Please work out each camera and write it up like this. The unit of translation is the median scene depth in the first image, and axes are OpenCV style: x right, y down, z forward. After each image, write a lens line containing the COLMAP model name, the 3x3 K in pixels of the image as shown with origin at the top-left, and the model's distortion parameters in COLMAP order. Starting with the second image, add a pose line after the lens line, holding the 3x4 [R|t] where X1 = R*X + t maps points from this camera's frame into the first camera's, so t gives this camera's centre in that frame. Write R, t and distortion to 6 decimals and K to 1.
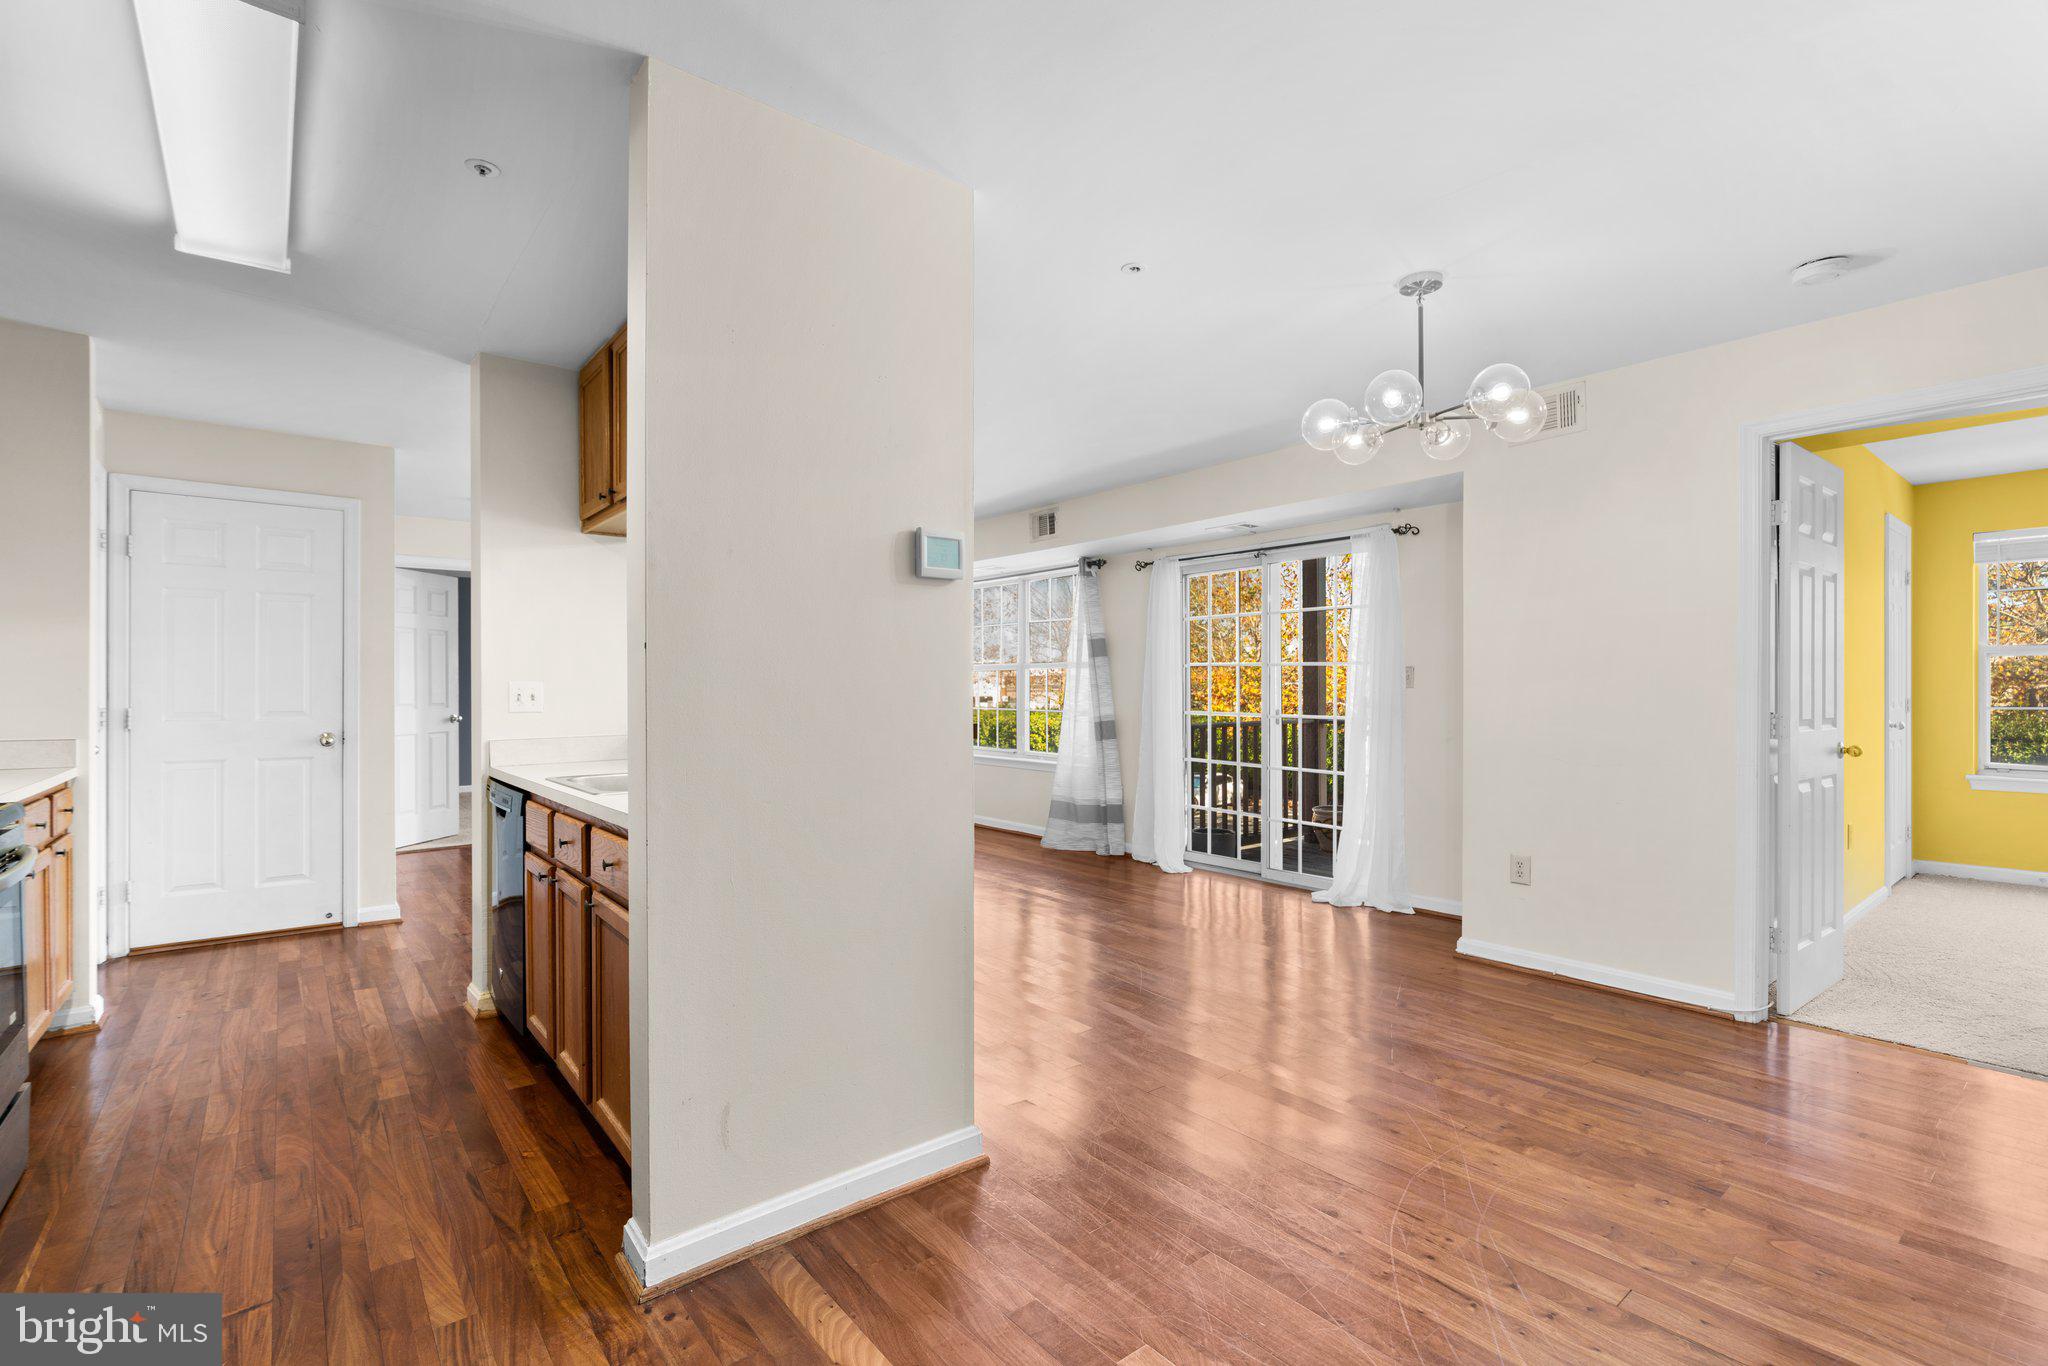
lens RADIAL K [[923.1, 0, 1026.3], [0, 923.1, 686.6], [0, 0, 1]] dist [-0.014823, 0.007207]
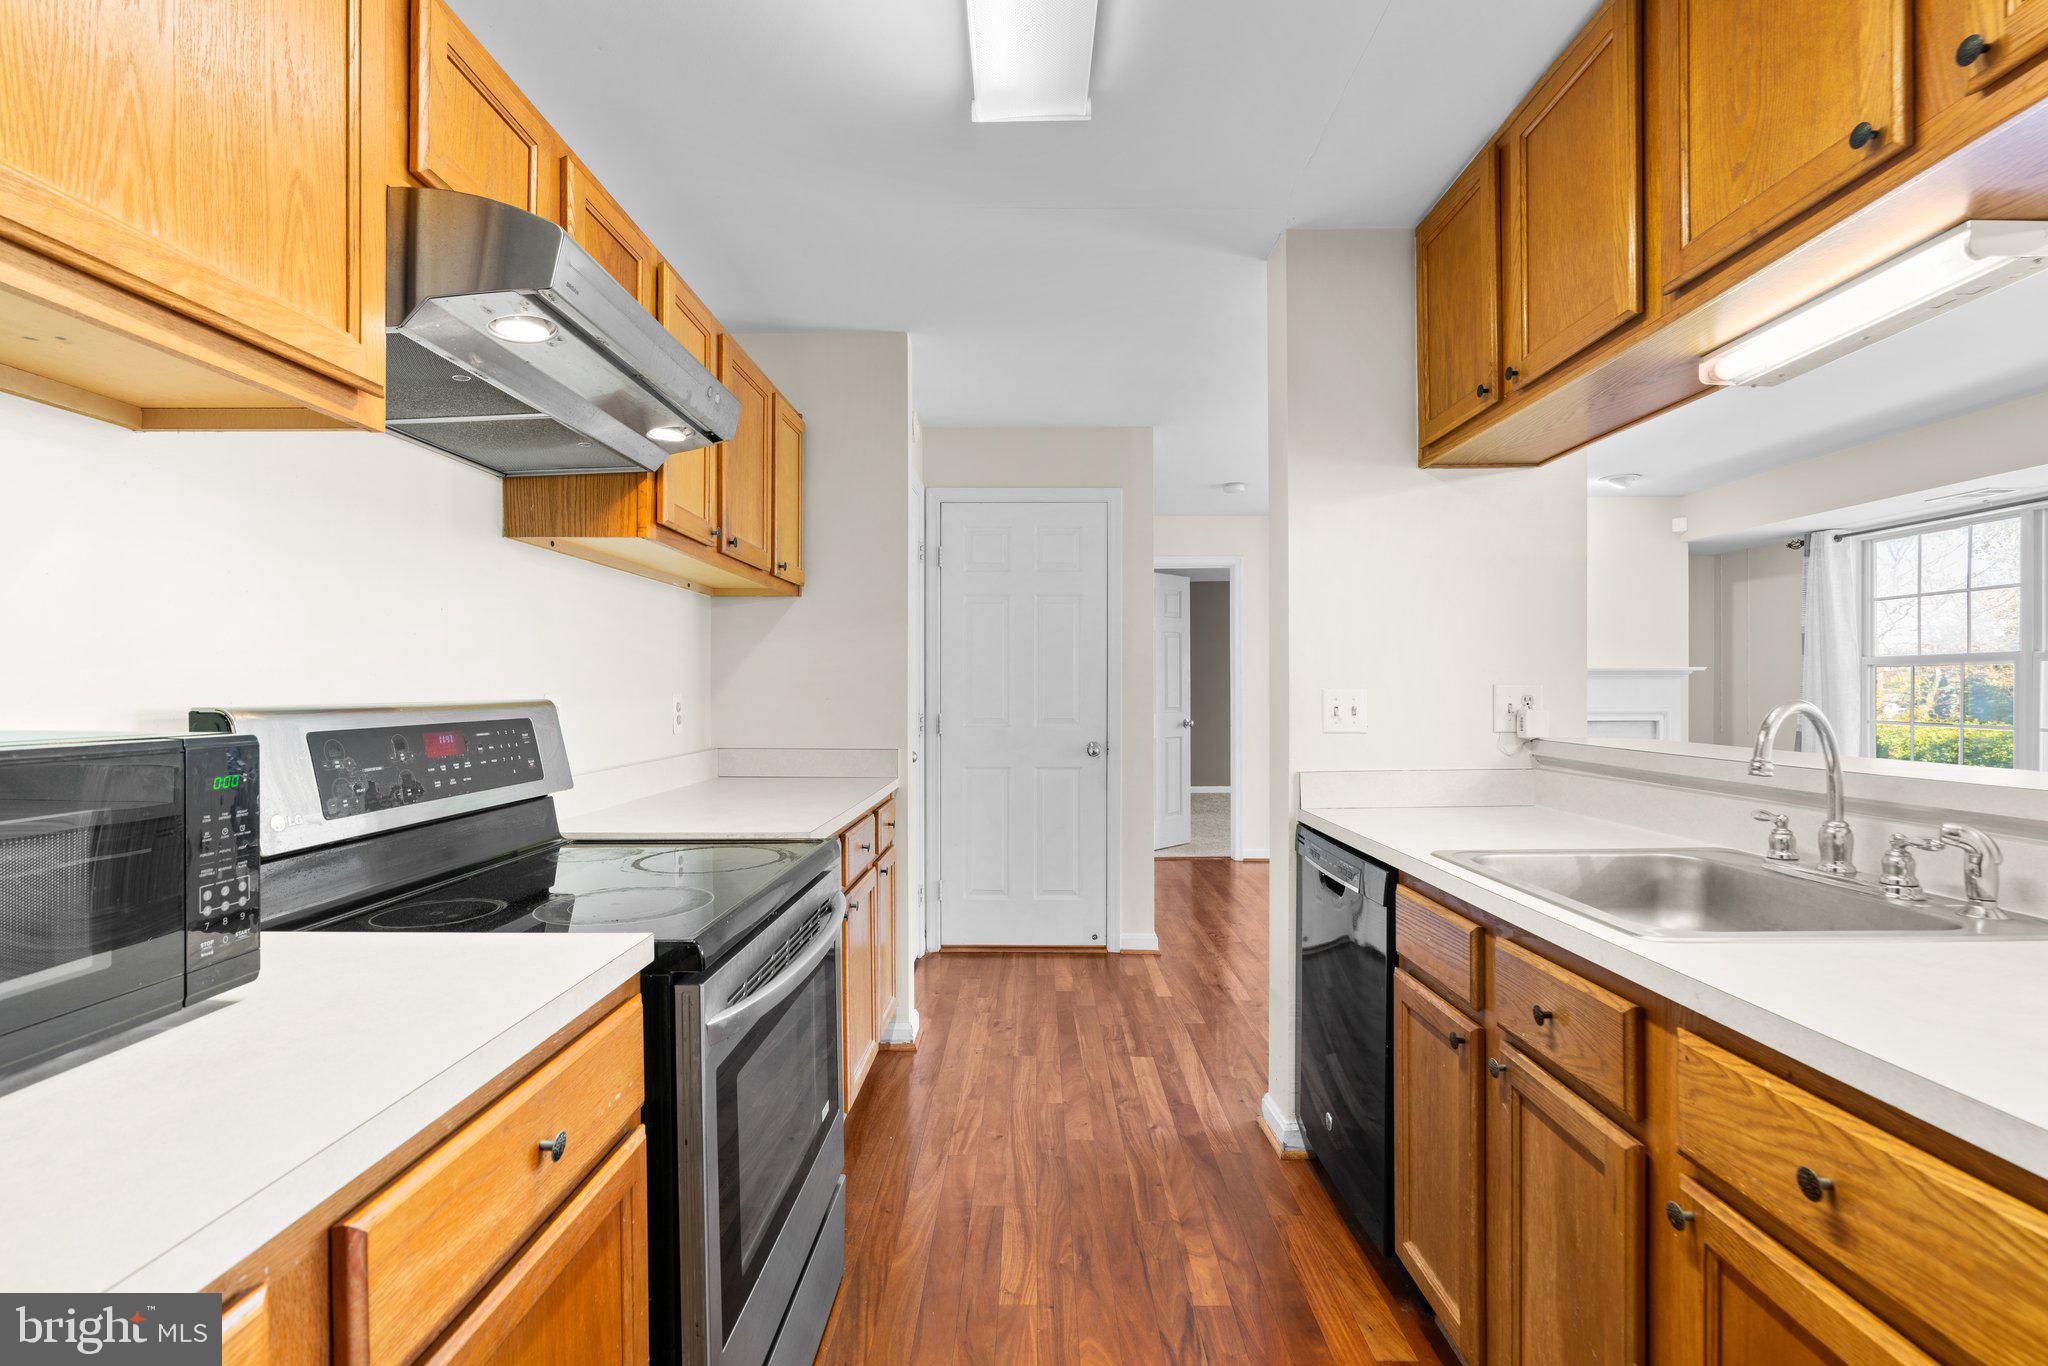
lens RADIAL K [[923.1, 0, 1026.2], [0, 923.1, 691.7], [0, 0, 1]] dist [-0.014823, 0.007207]
pose [[0.770776, 0.001444, -0.637104, -0.211948], [0.001647, 0.999990, 0.004260, -0.004972], [0.637104, -0.004333, 0.770766, 0.228007]]
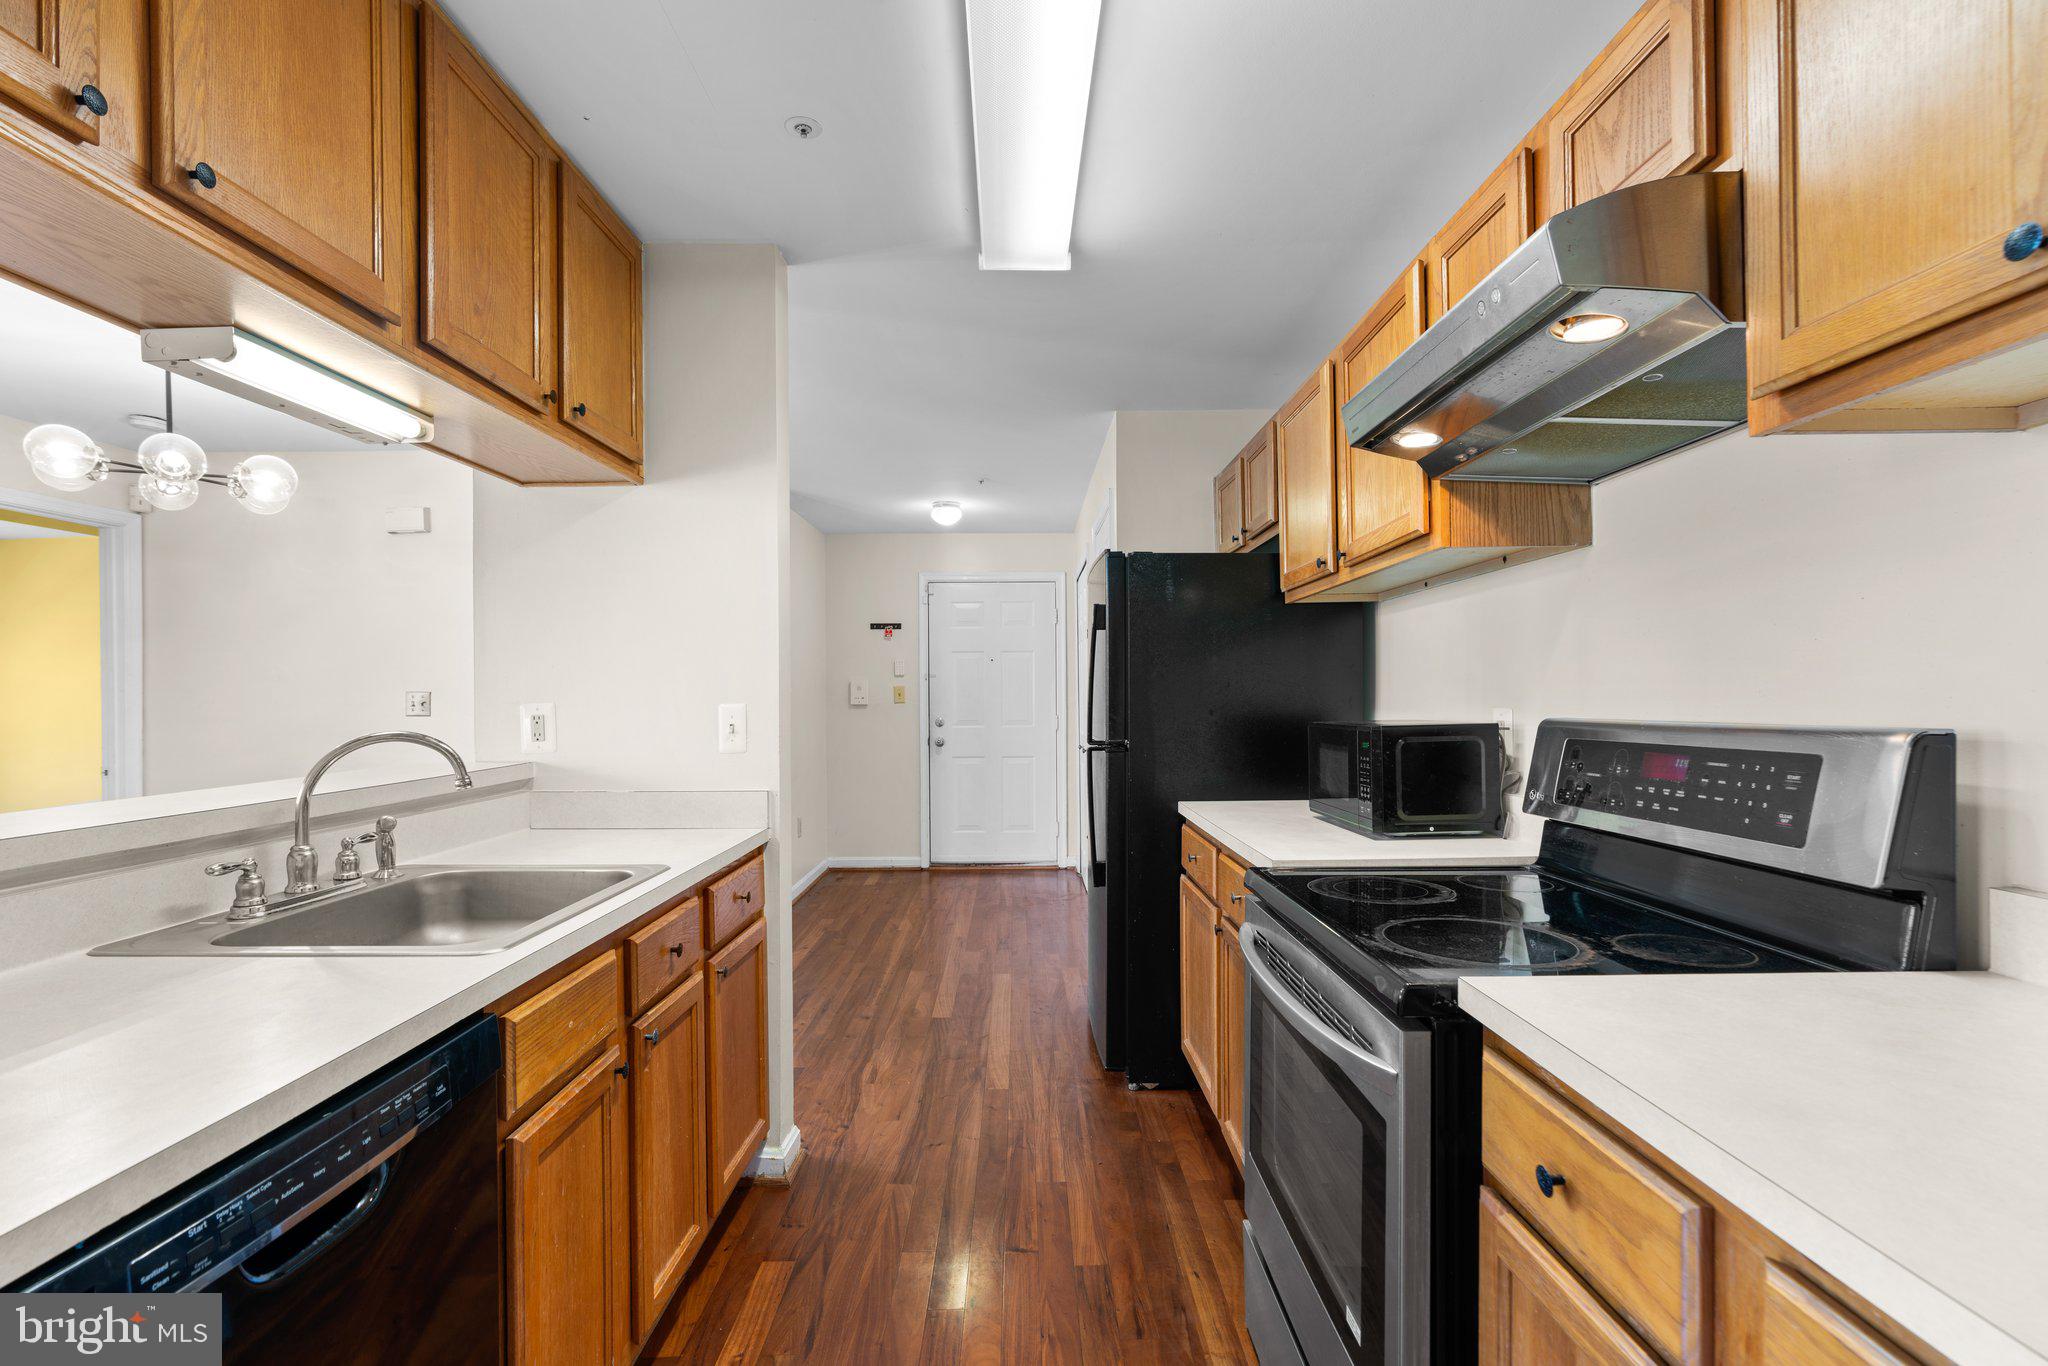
lens RADIAL K [[923.1, 0, 1024.2], [0, 923.1, 699.0], [0, 0, 1]] dist [-0.014823, 0.007207]
pose [[-0.776580, 0.008851, 0.629956, -0.613350], [0.009608, 0.999951, -0.002206, -0.009566], [-0.629945, 0.004340, -0.776628, 0.732040]]
